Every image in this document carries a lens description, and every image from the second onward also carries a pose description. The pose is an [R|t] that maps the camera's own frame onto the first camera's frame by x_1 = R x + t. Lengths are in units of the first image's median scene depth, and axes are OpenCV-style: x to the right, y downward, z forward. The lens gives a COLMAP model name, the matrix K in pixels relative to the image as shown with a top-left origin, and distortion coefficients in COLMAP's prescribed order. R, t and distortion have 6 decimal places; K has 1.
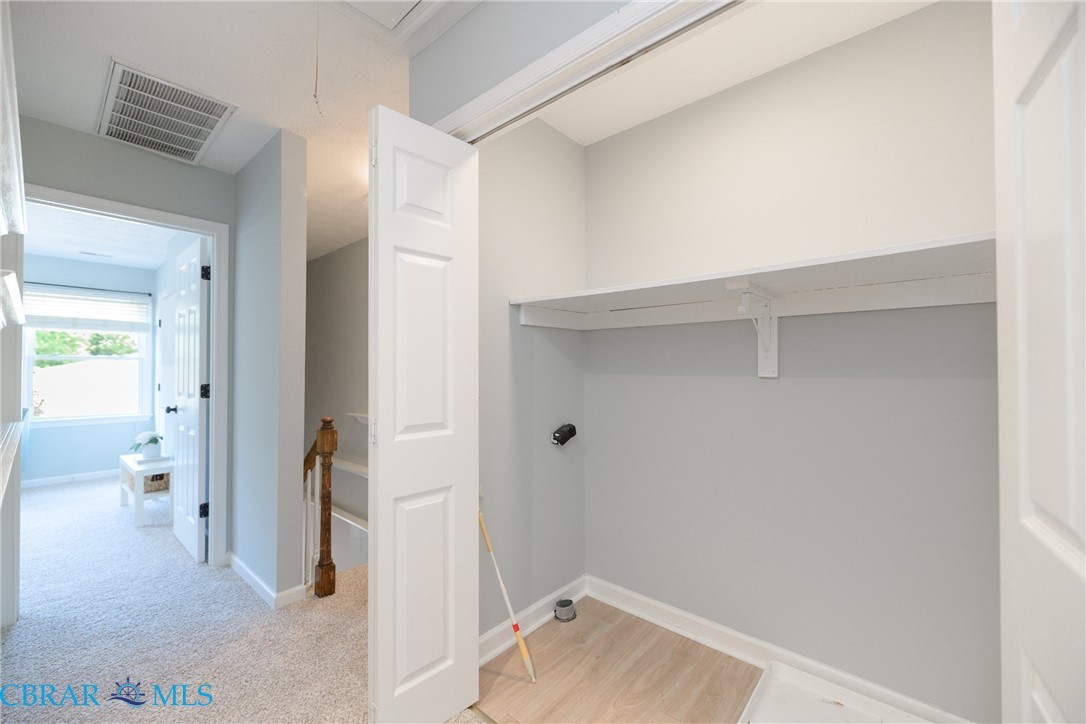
lens RADIAL K [[432.9, 0, 542.8], [0, 432.9, 365.1], [0, 0, 1]] dist [0.001476, -0.000146]
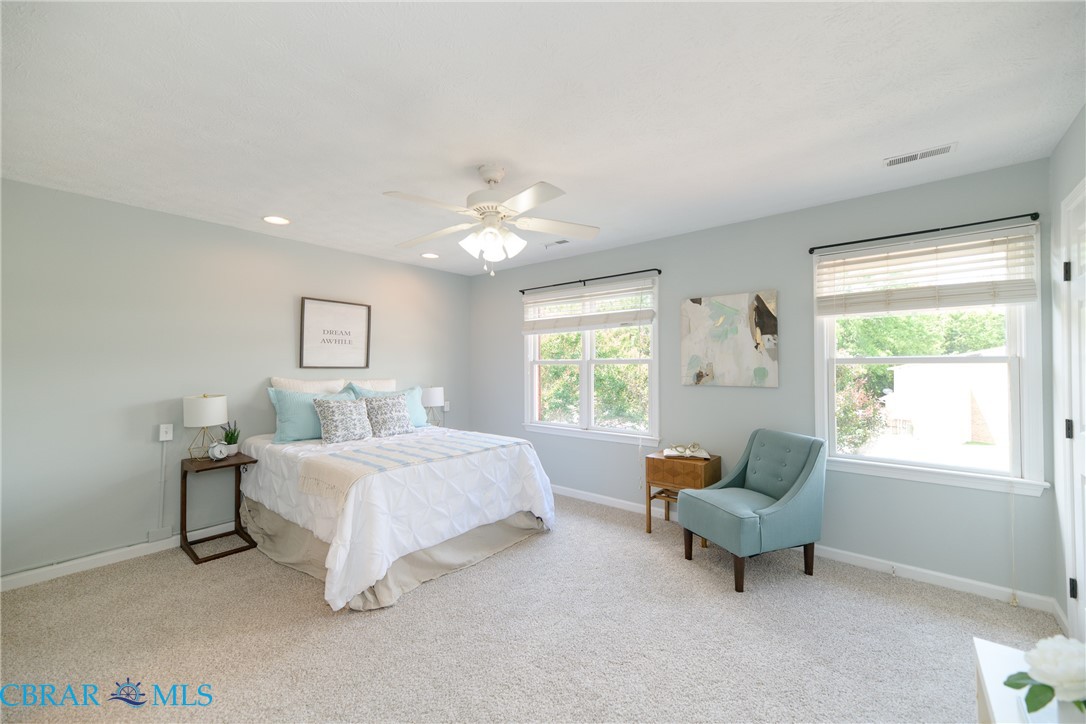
lens RADIAL K [[432.9, 0, 512.7], [0, 432.9, 356.7], [0, 0, 1]] dist [0.001476, -0.000146]
pose [[-0.020651, -0.016131, -0.999657, -0.615276], [0.006858, 0.999844, -0.016276, -0.018066], [0.999763, -0.007191, -0.020537, 0.641367]]
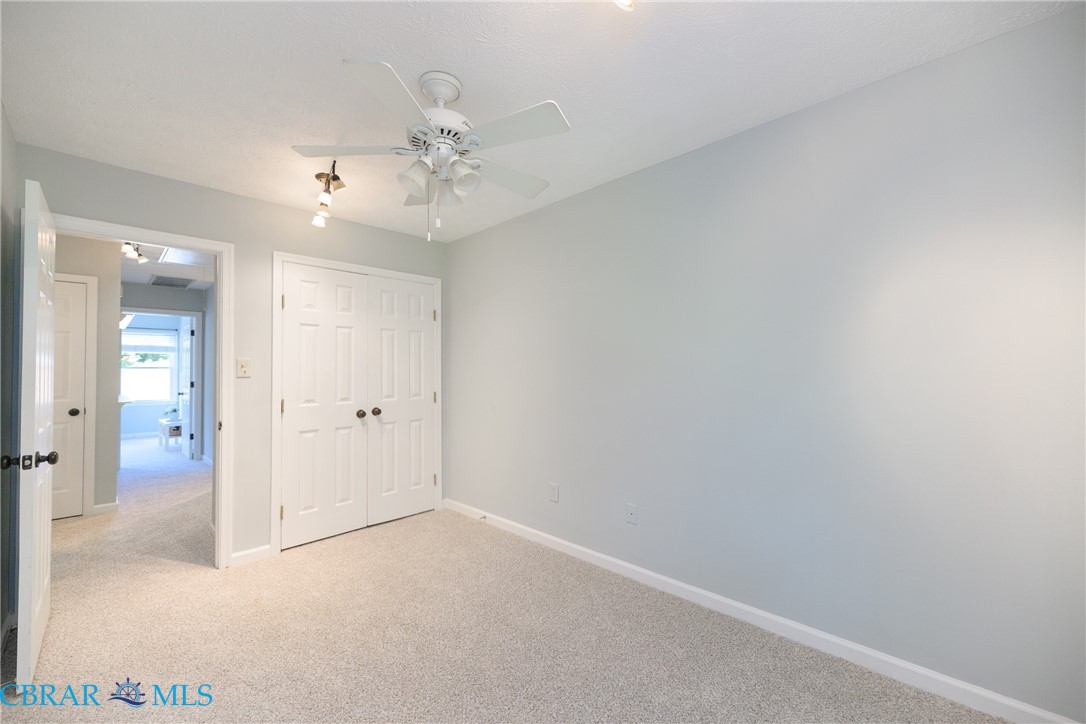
lens RADIAL K [[432.9, 0, 543.9], [0, 432.9, 360.6], [0, 0, 1]] dist [0.001476, -0.000146]
pose [[0.998400, -0.007615, -0.056030, 0.870415], [0.007175, 0.999942, -0.008041, -0.025410], [0.056088, 0.007626, 0.998397, -0.854150]]
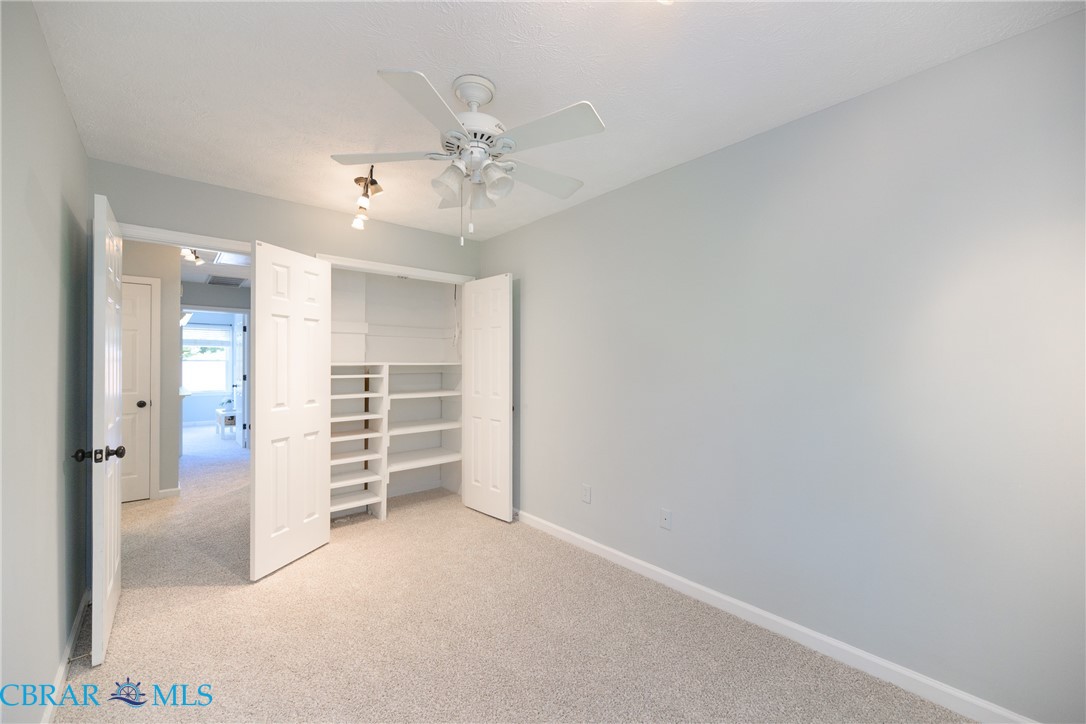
lens RADIAL K [[432.9, 0, 542.8], [0, 432.9, 360.8], [0, 0, 1]] dist [0.001476, -0.000146]
pose [[0.990578, 0.000650, -0.136946, 0.872084], [0.000438, 0.999969, 0.007911, -0.038123], [0.136947, -0.007896, 0.990547, -0.848931]]
